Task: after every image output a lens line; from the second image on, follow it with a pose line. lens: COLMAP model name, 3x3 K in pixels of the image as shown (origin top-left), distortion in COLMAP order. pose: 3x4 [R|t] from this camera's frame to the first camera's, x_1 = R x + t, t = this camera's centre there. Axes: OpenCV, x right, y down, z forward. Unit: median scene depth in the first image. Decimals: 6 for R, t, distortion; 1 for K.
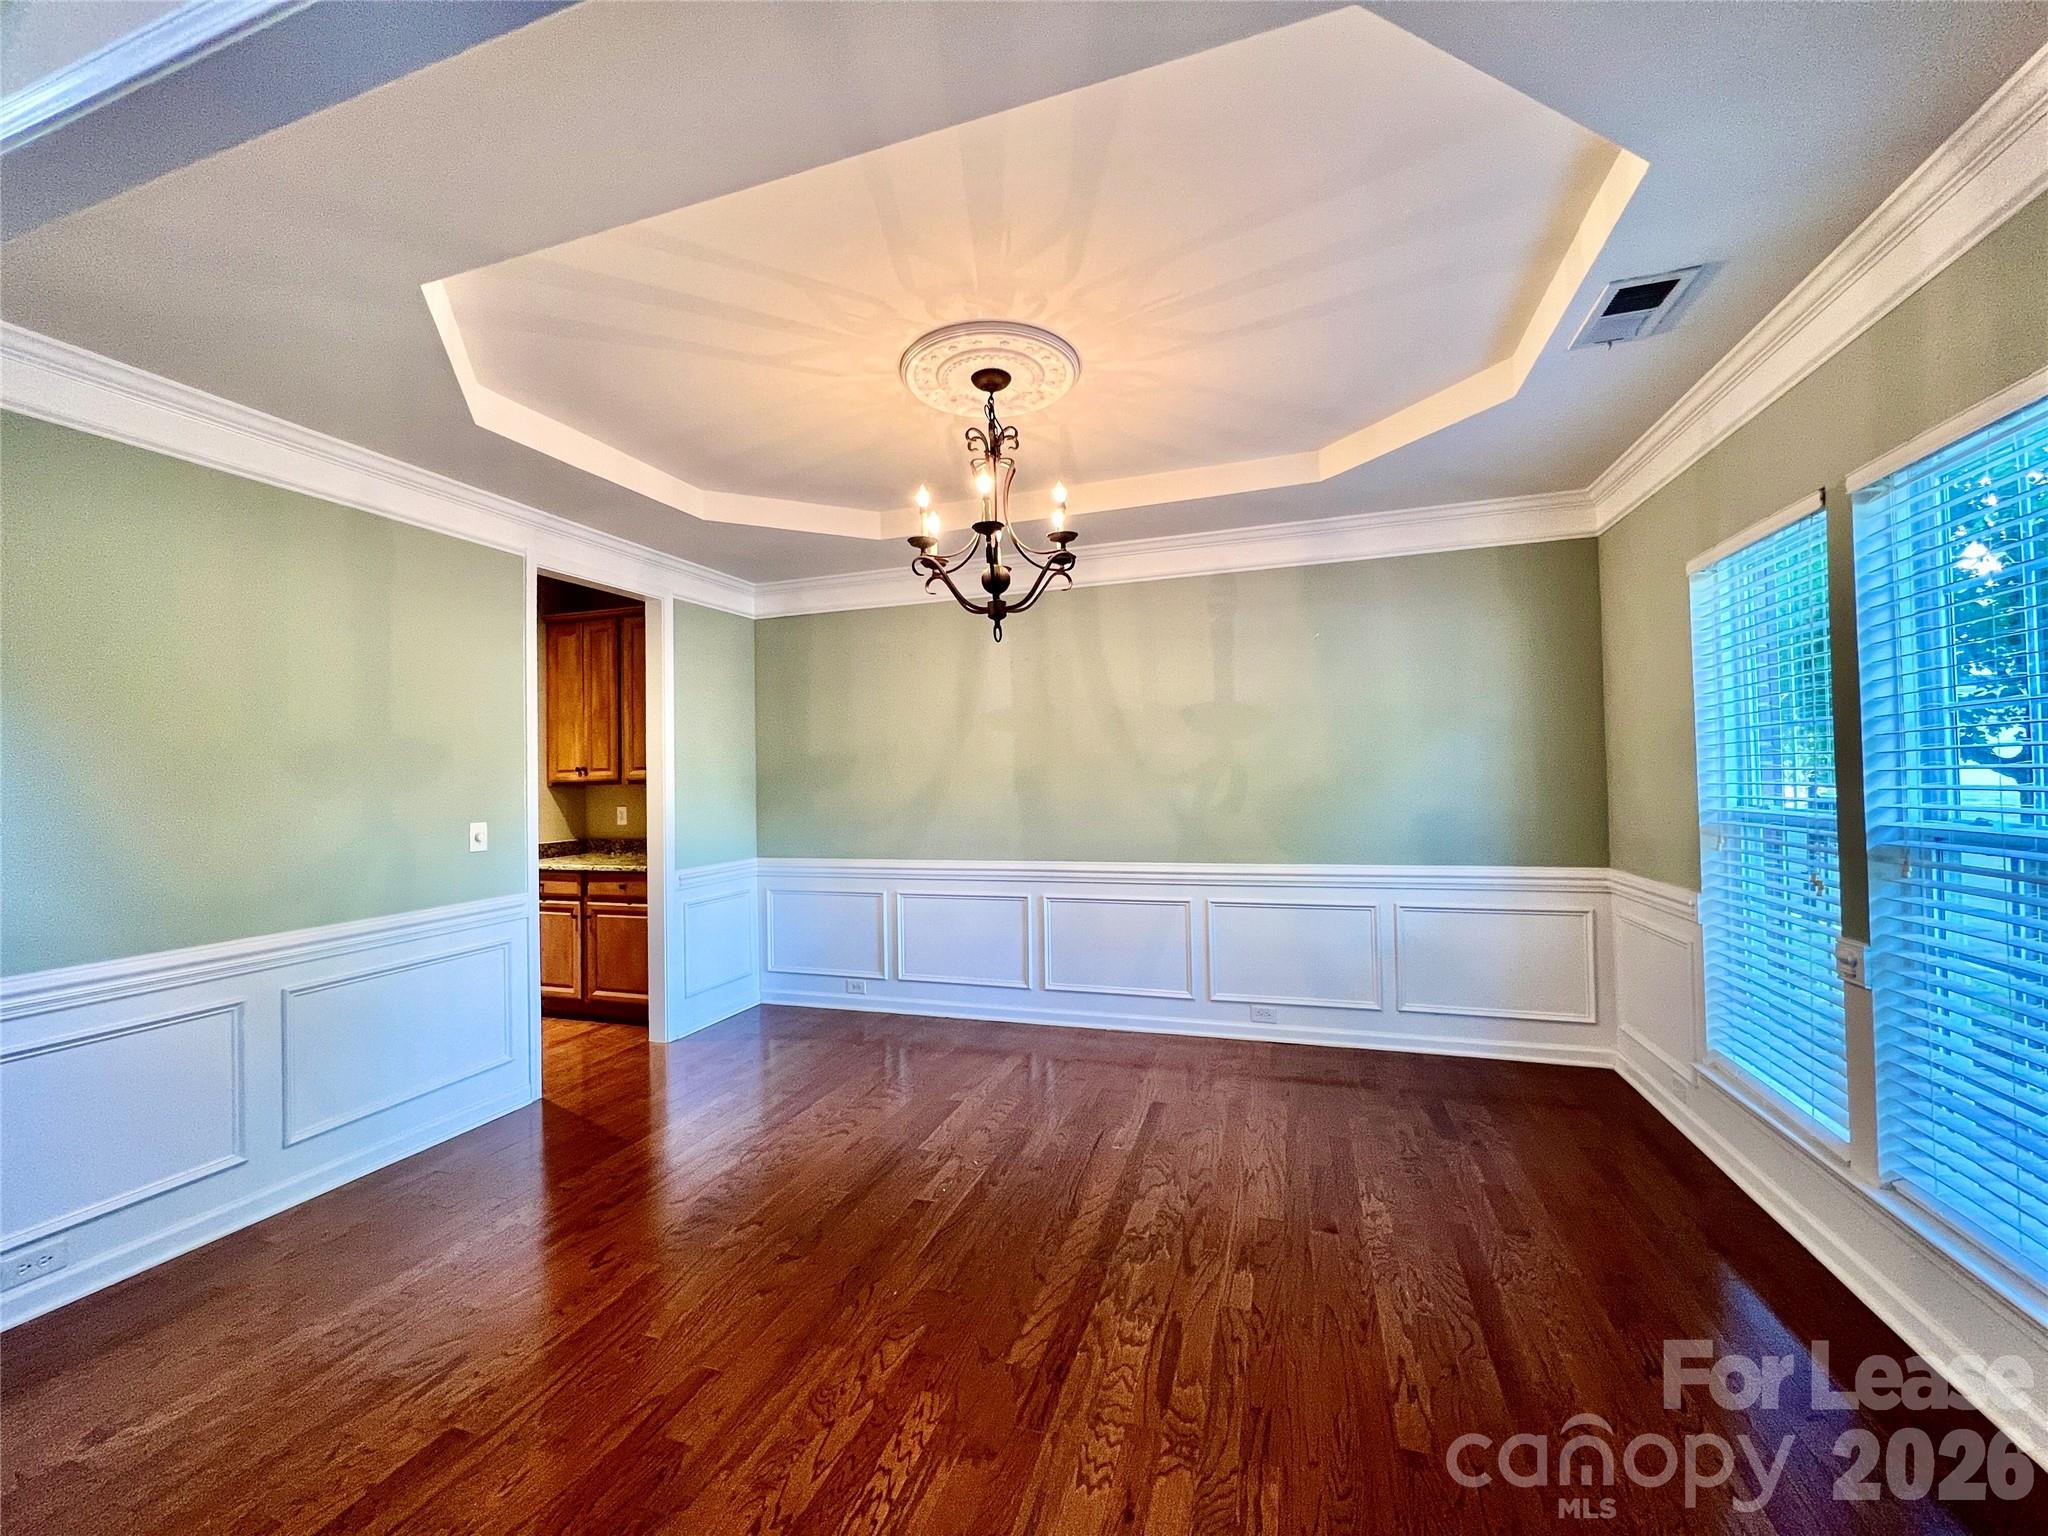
lens RADIAL K [[820.5, 0, 1022.0], [0, 820.5, 761.0], [0, 0, 1]] dist [-0.000134, -0.000322]
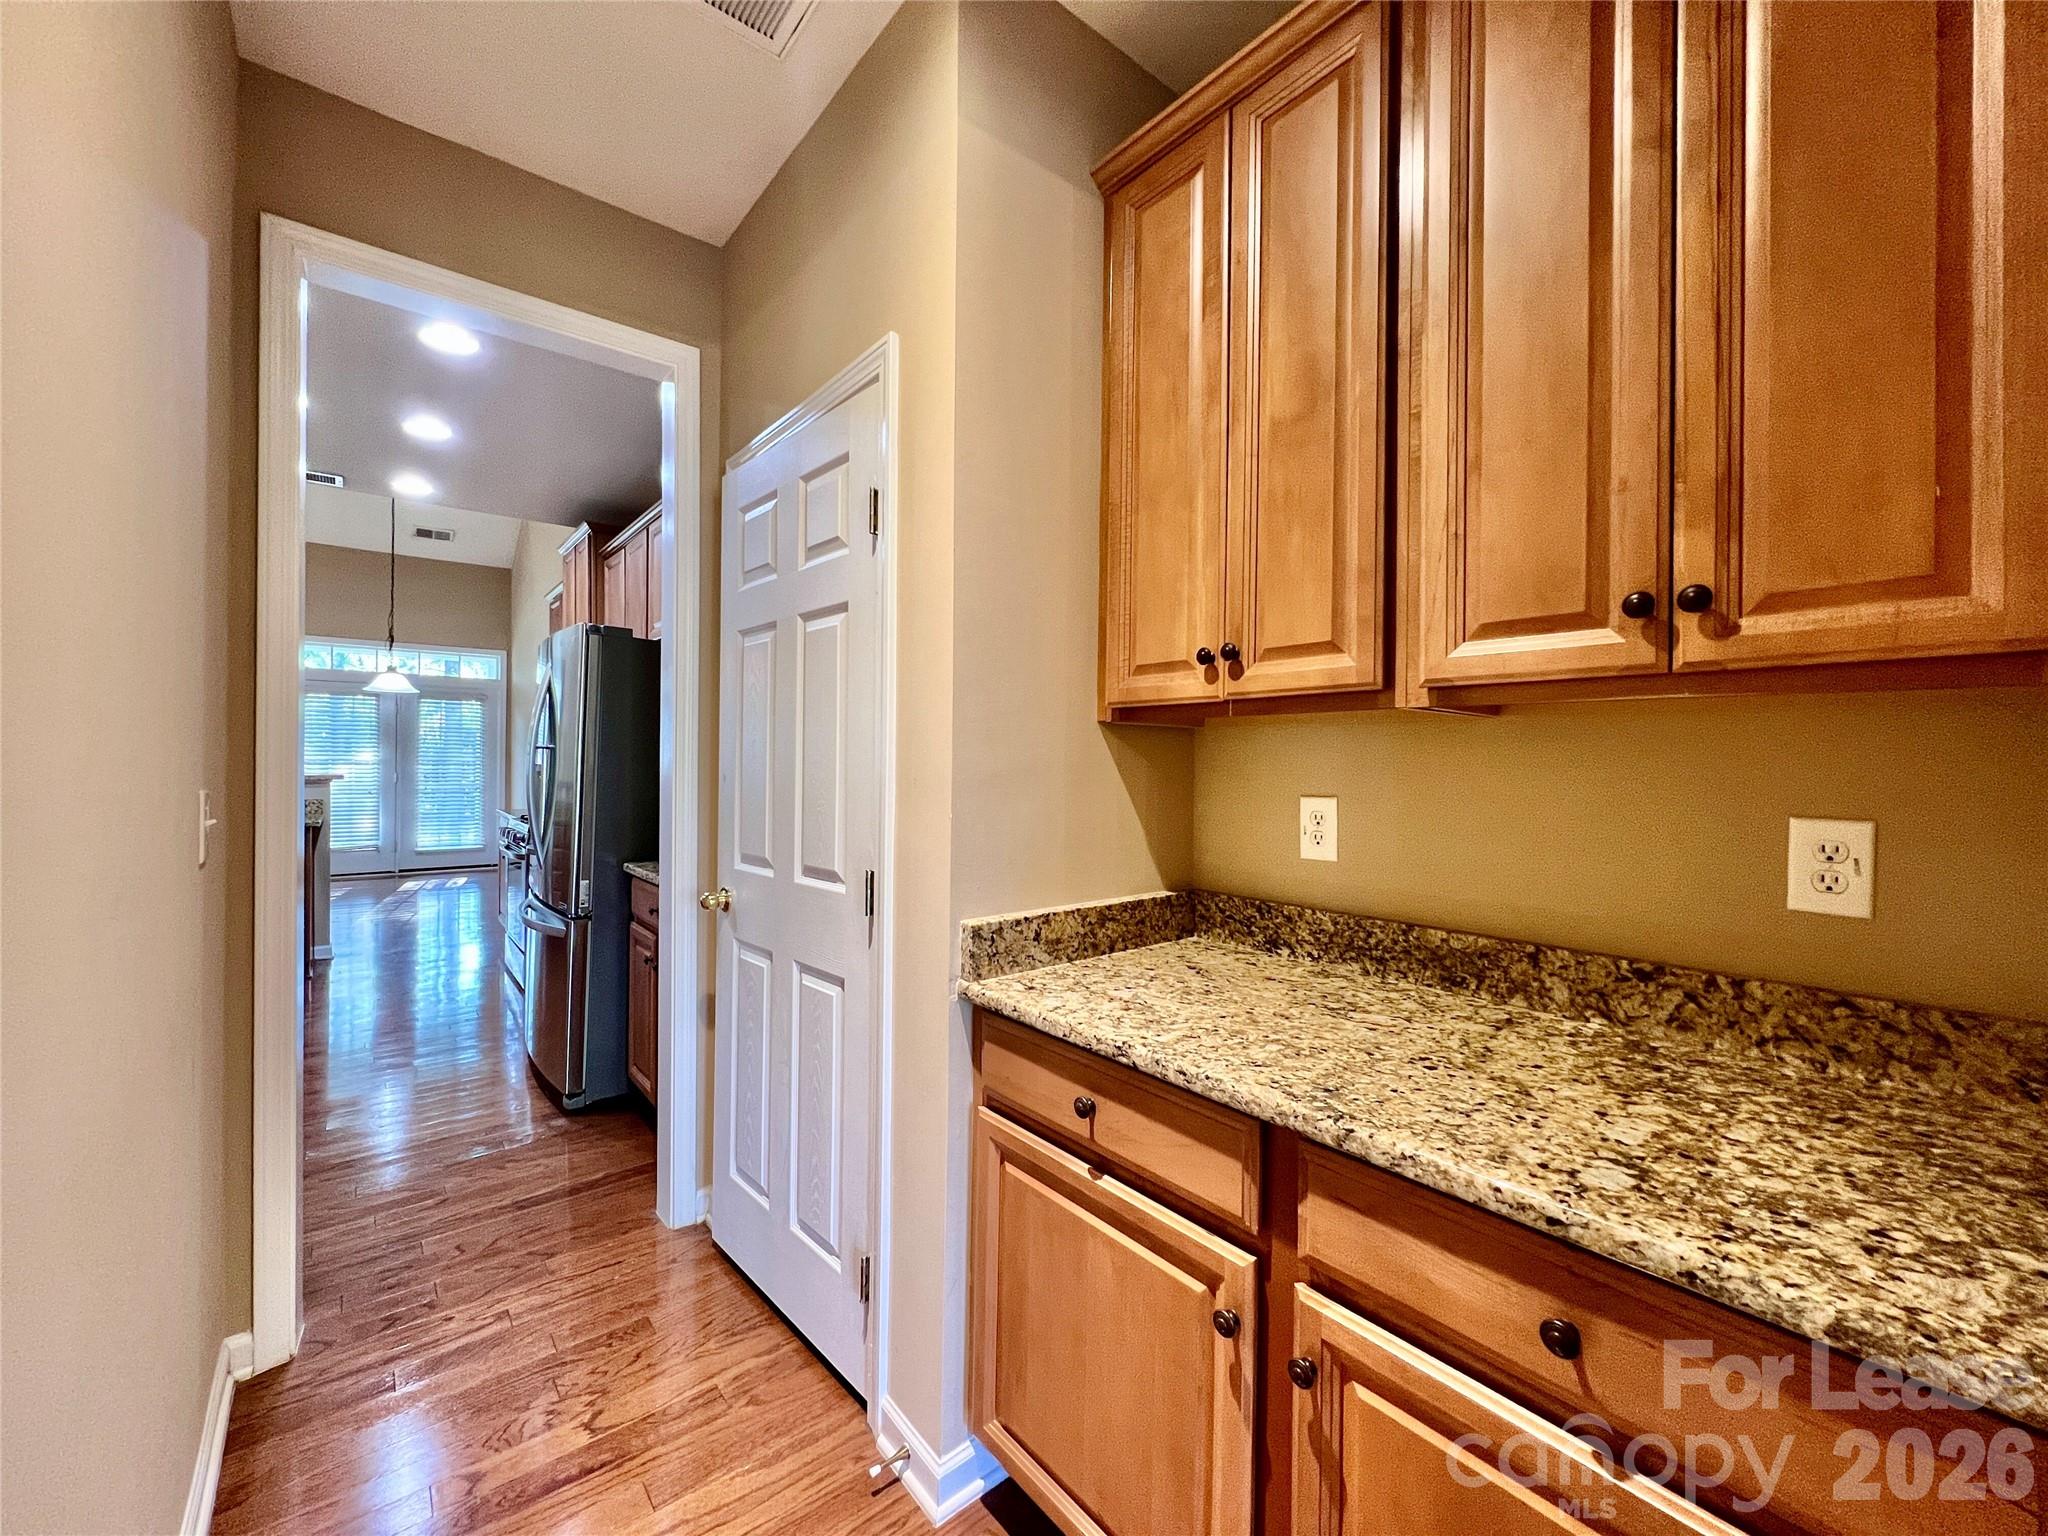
lens RADIAL K [[820.5, 0, 1022.0], [0, 820.5, 761.0], [0, 0, 1]] dist [-0.000134, -0.000322]
pose [[0.842281, 0.030690, -0.538164, -0.446767], [-0.015419, 0.999341, 0.032856, 0.036827], [0.538818, -0.019376, 0.842200, 0.740782]]
